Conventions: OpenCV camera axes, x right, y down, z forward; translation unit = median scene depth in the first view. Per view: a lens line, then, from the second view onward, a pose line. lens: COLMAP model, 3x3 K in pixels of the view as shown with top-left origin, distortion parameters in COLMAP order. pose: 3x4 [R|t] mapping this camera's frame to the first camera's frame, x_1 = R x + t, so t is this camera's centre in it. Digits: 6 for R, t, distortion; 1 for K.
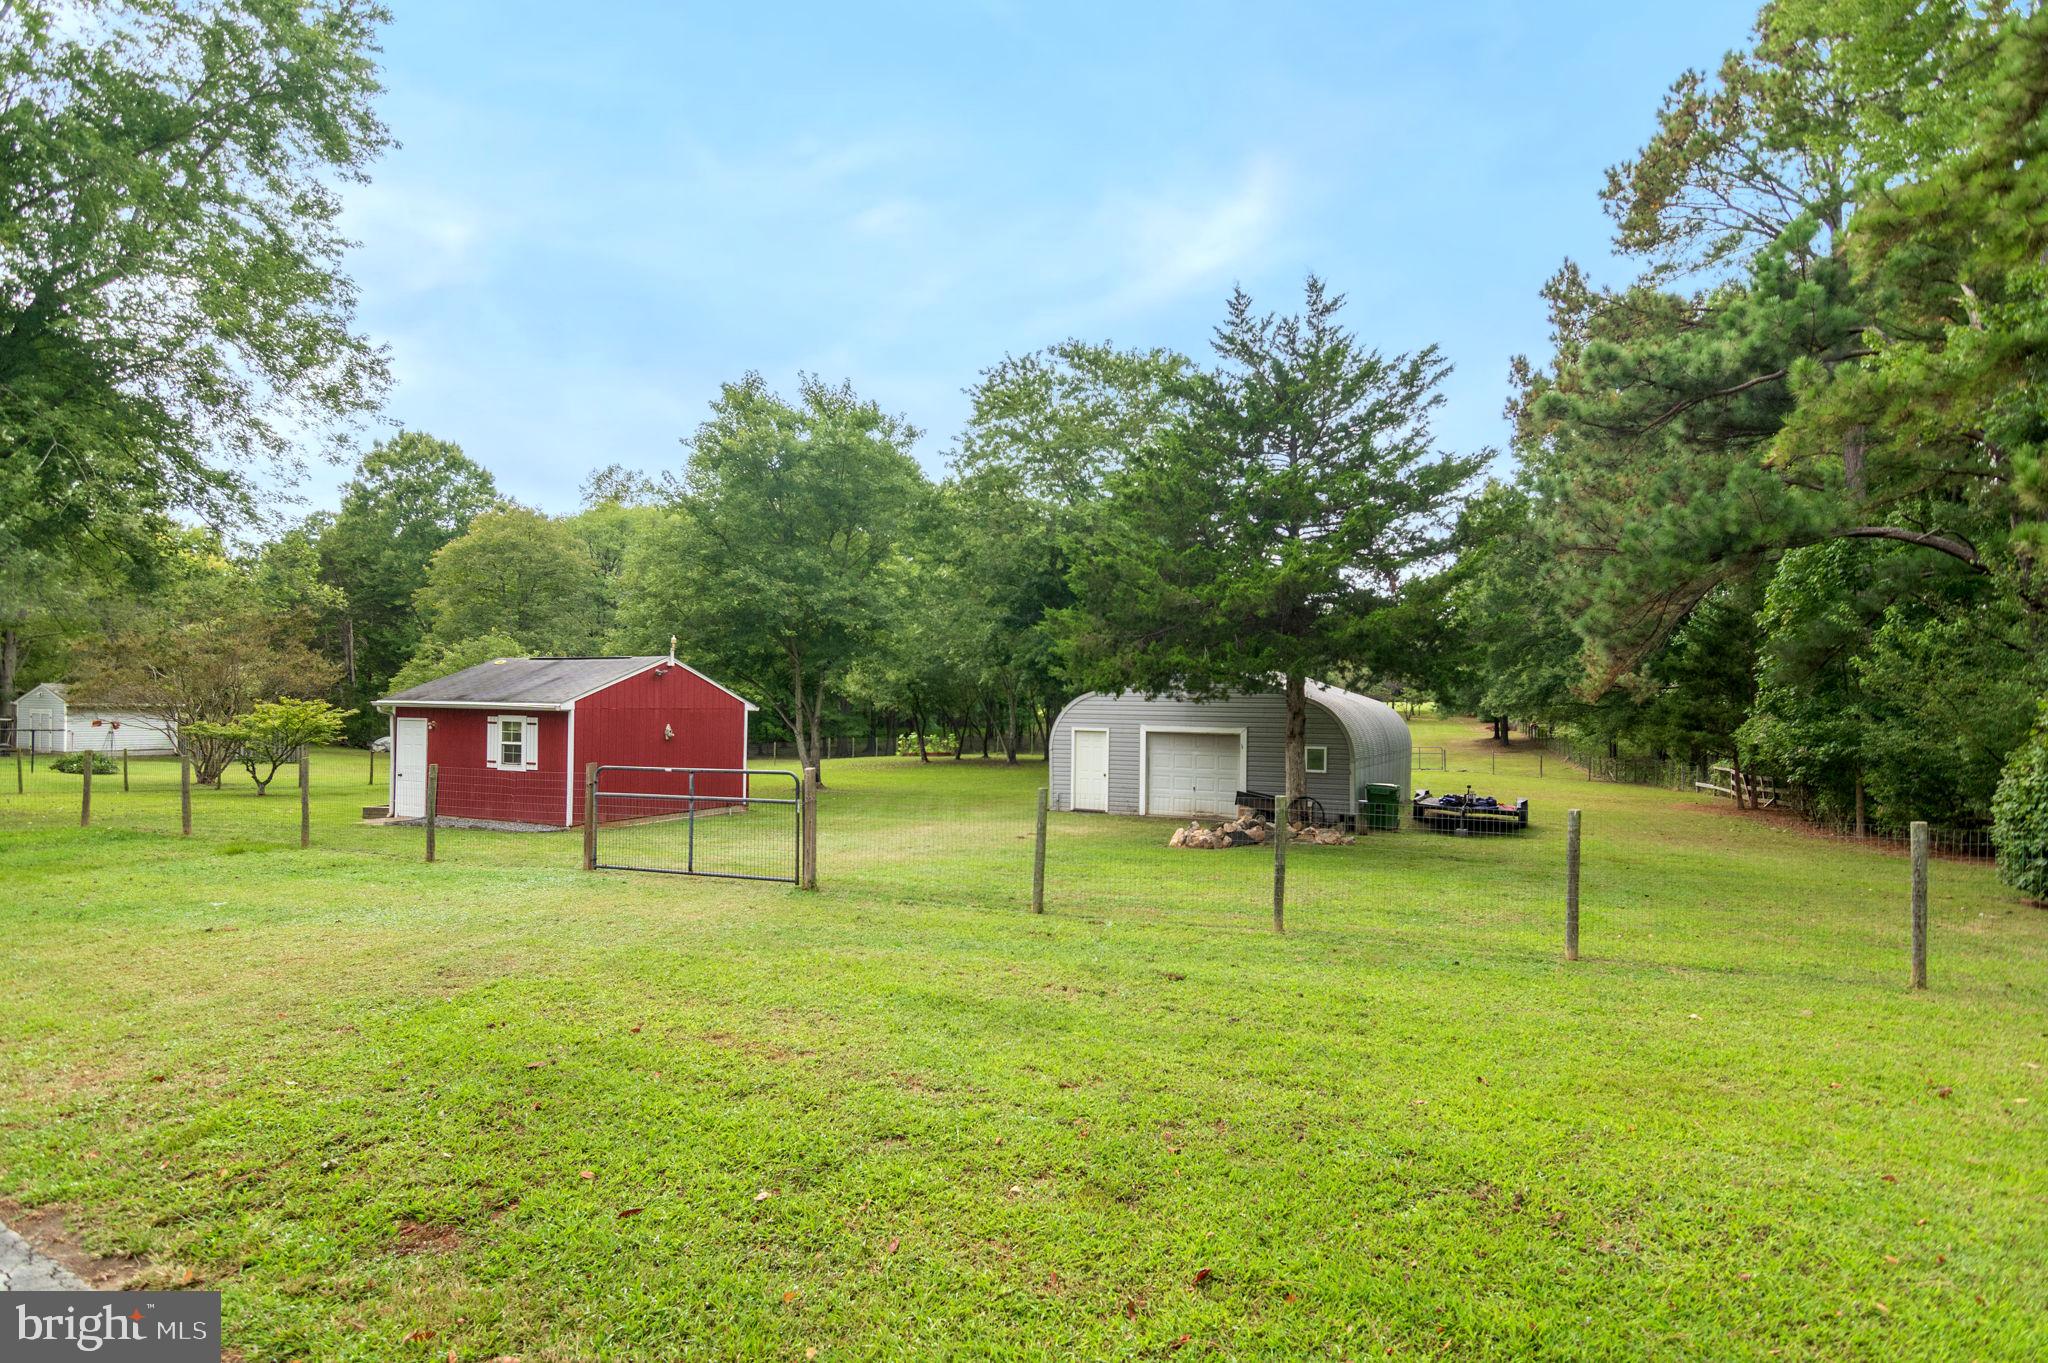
lens RADIAL K [[1146.9, 0, 1009.9], [0, 1146.9, 690.5], [0, 0, 1]] dist [0.000177, 0.005349]
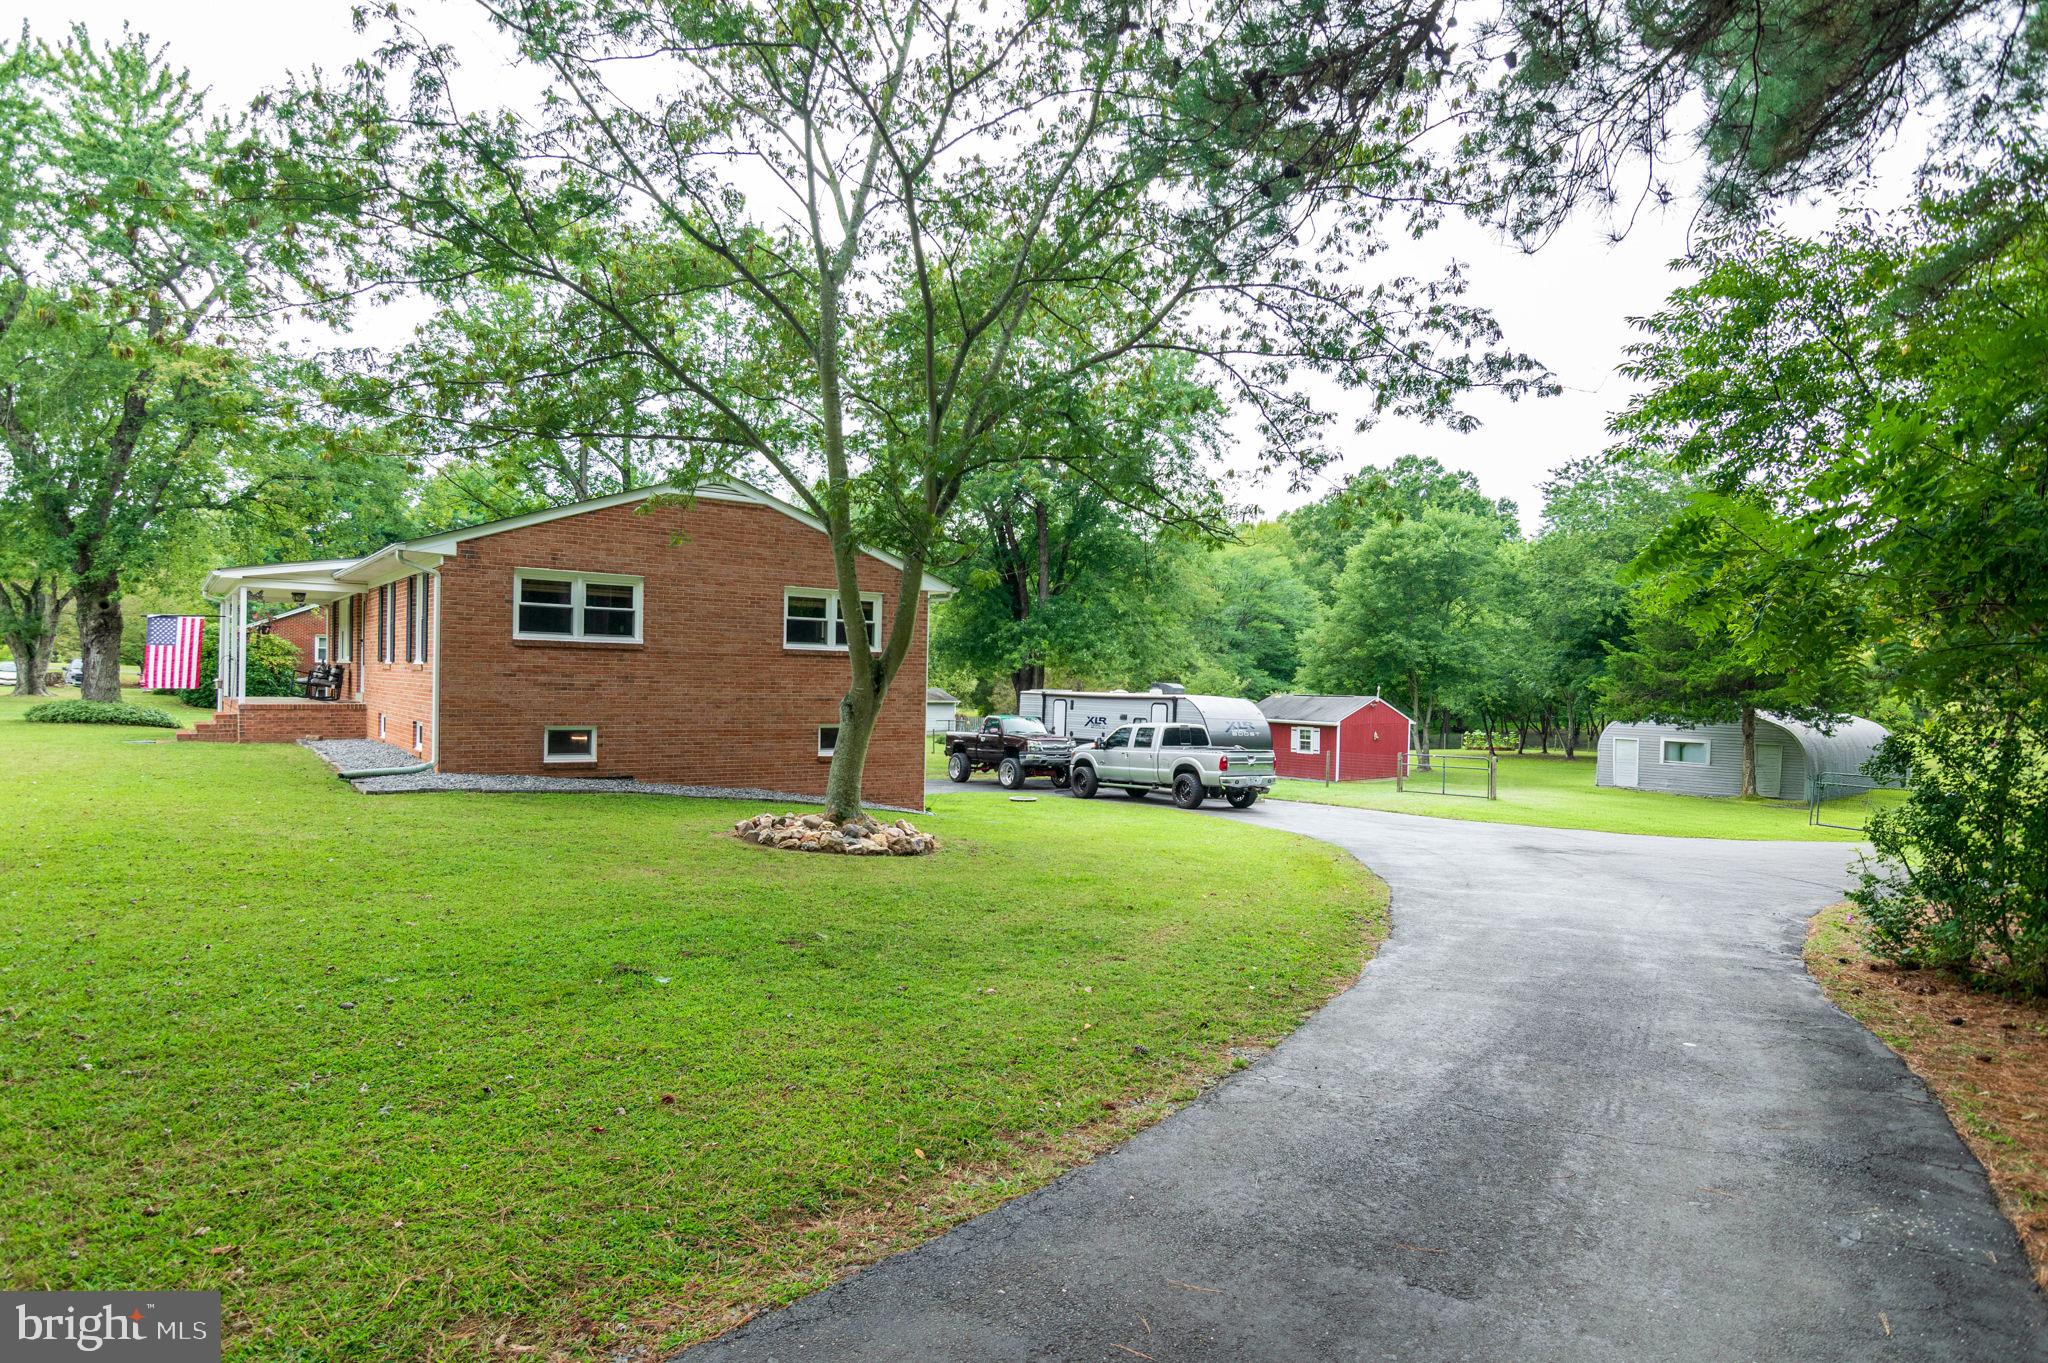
lens RADIAL K [[1146.9, 0, 1008.1], [0, 1146.9, 698.3], [0, 0, 1]] dist [0.000177, 0.005349]
pose [[0.899433, 0.011057, -0.436919, -0.007381], [-0.002938, 0.999810, 0.019254, -0.053963], [0.437049, -0.016034, 0.899295, -0.874563]]
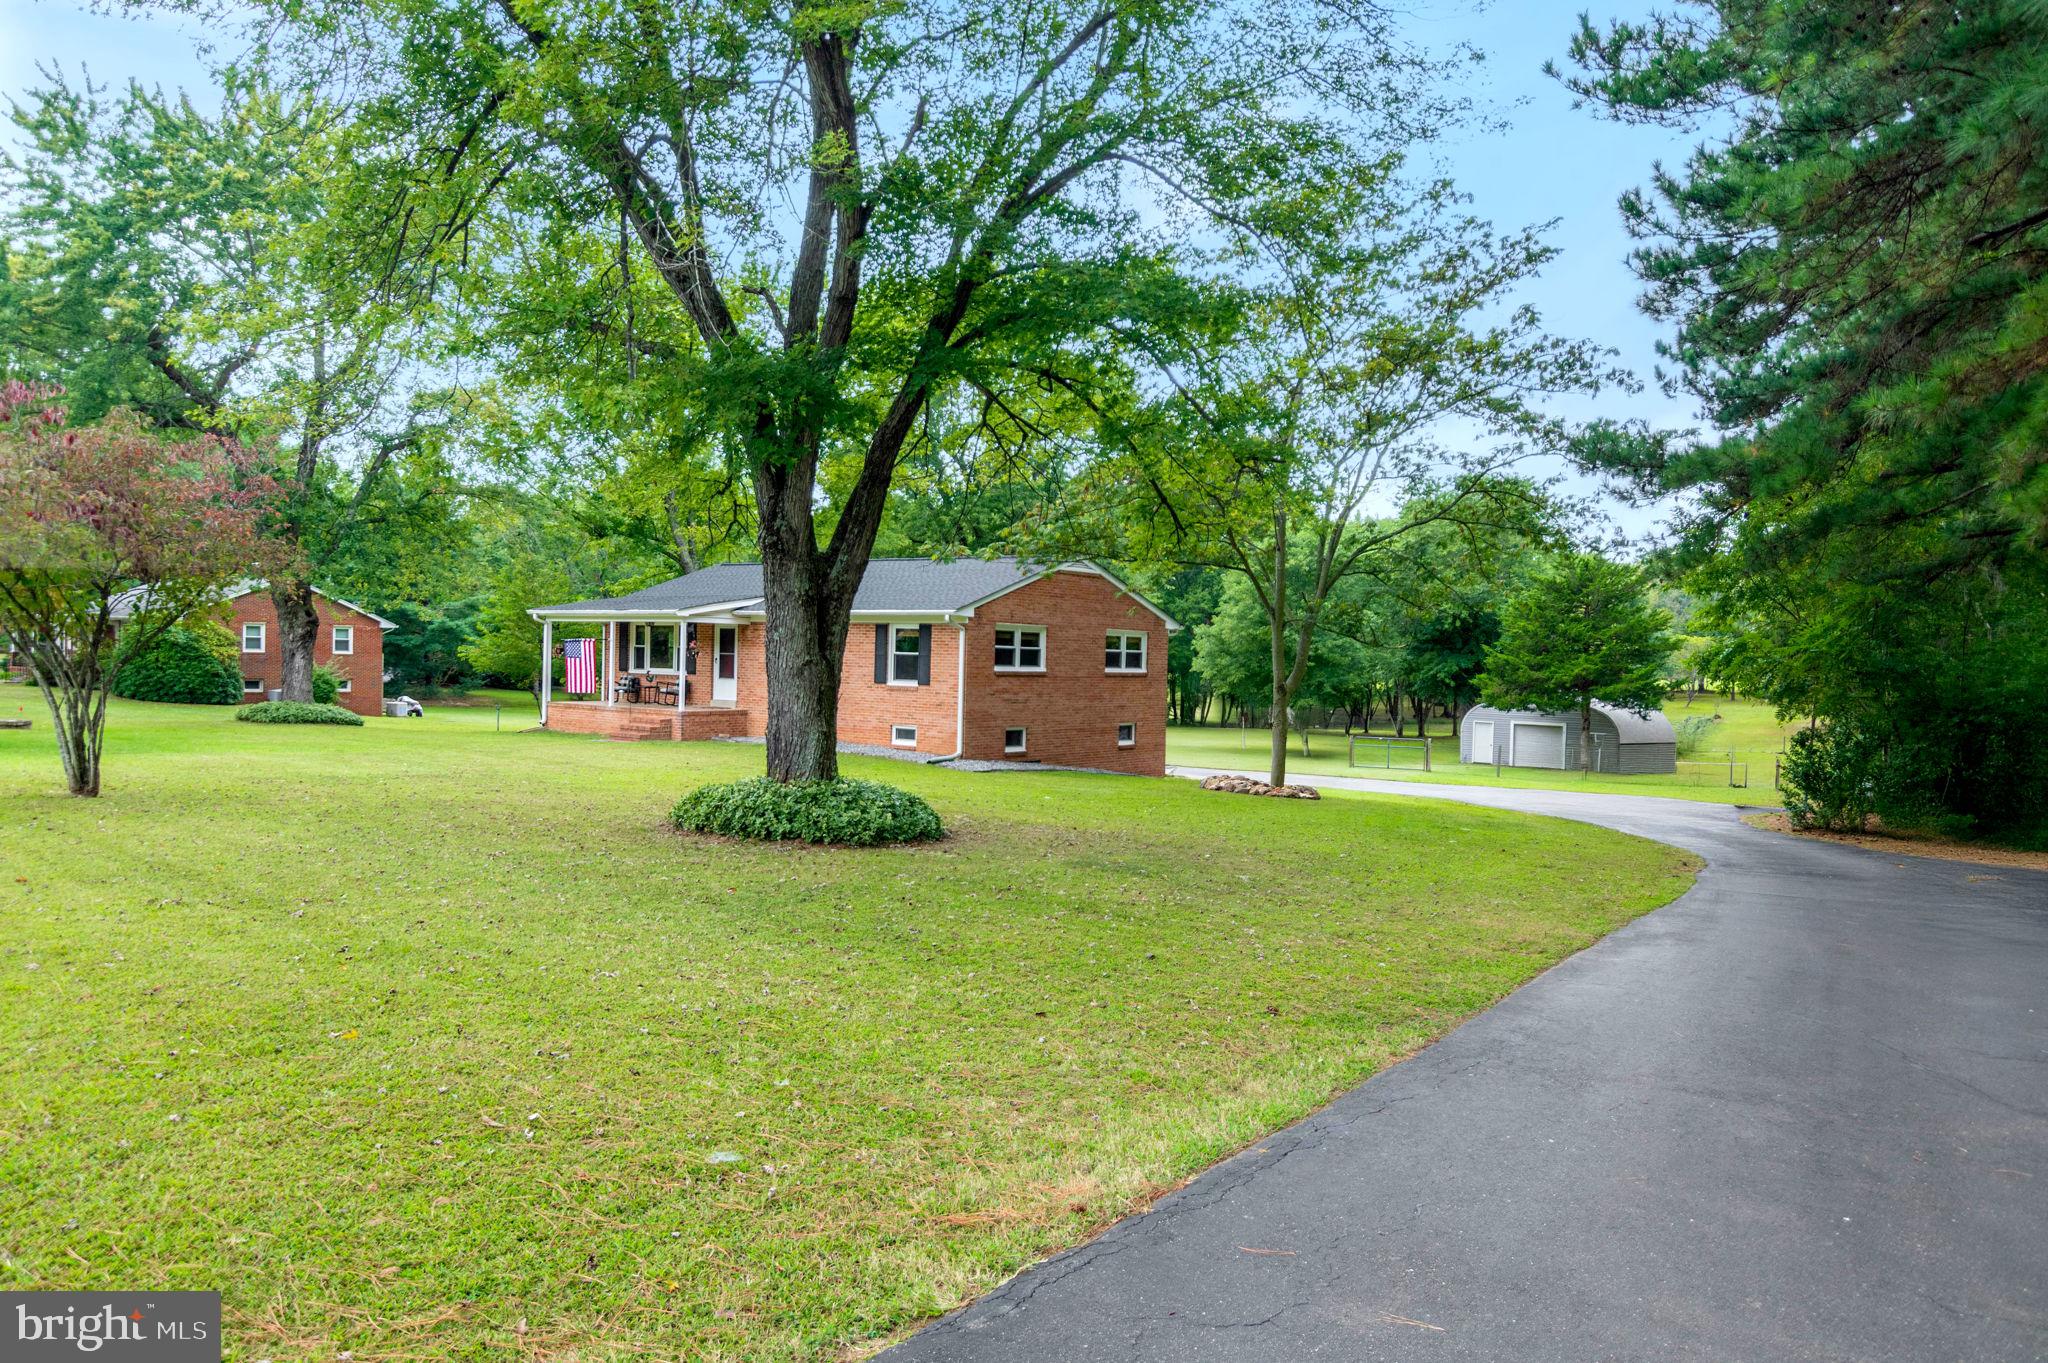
lens RADIAL K [[1327.4, 0, 1020.7], [0, 1327.4, 691.7], [0, 0, 1]] dist [-0.002238, 0.005627]
pose [[0.980445, 0.014761, -0.196237, -0.248428], [-0.008490, 0.999427, 0.032757, -0.086749], [0.196609, -0.030451, 0.980009, -1.411039]]
